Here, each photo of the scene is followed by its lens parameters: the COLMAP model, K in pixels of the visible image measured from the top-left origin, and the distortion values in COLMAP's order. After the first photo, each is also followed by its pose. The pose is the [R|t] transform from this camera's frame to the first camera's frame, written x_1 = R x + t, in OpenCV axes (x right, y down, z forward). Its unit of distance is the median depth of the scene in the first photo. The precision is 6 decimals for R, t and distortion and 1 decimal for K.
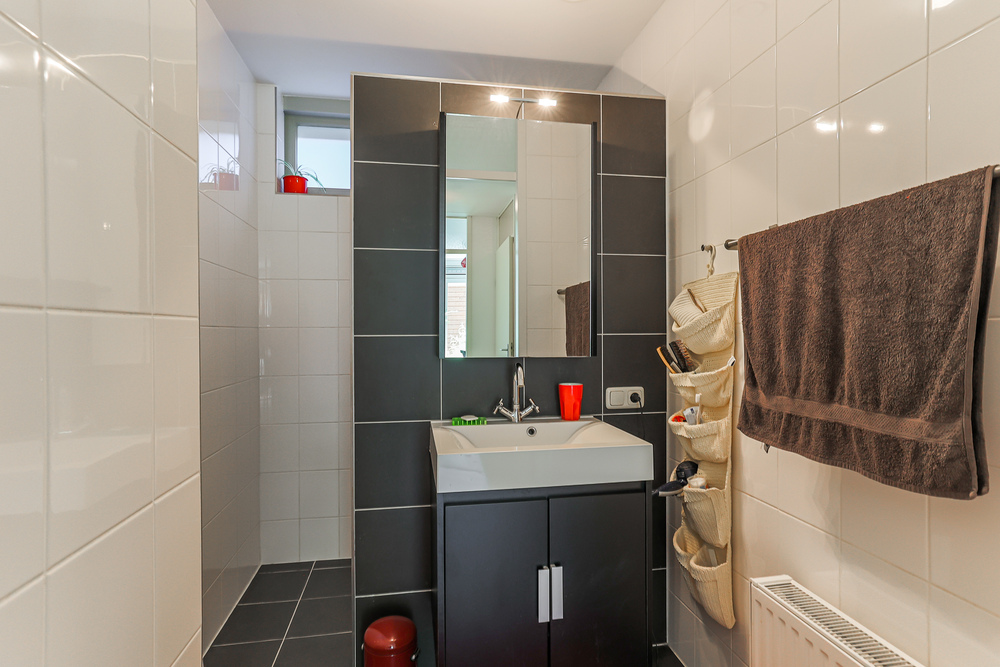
lens RADIAL K [[482.7, 0, 487.2], [0, 482.7, 333.4], [0, 0, 1]] dist [-0.000804, -0.000011]
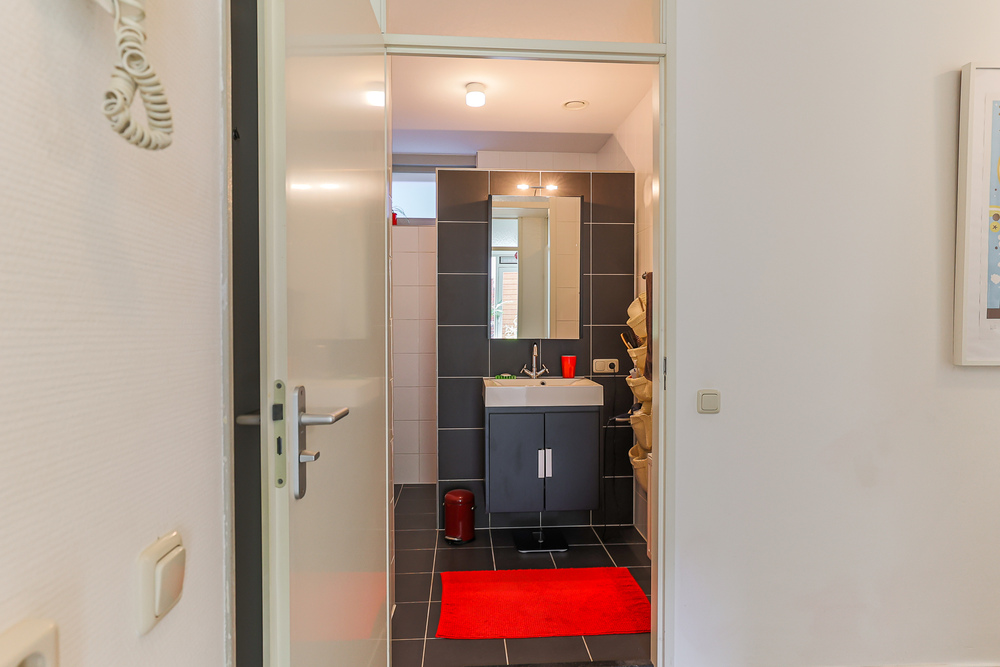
lens RADIAL K [[576.1, 0, 500.0], [0, 576.1, 333.5], [0, 0, 1]] dist [-0.000363, -0.000190]
pose [[0.996112, 0.007318, -0.087792, 0.114690], [-0.005344, 0.999728, 0.022698, -0.012741], [0.087934, -0.022141, 0.995880, -0.953161]]
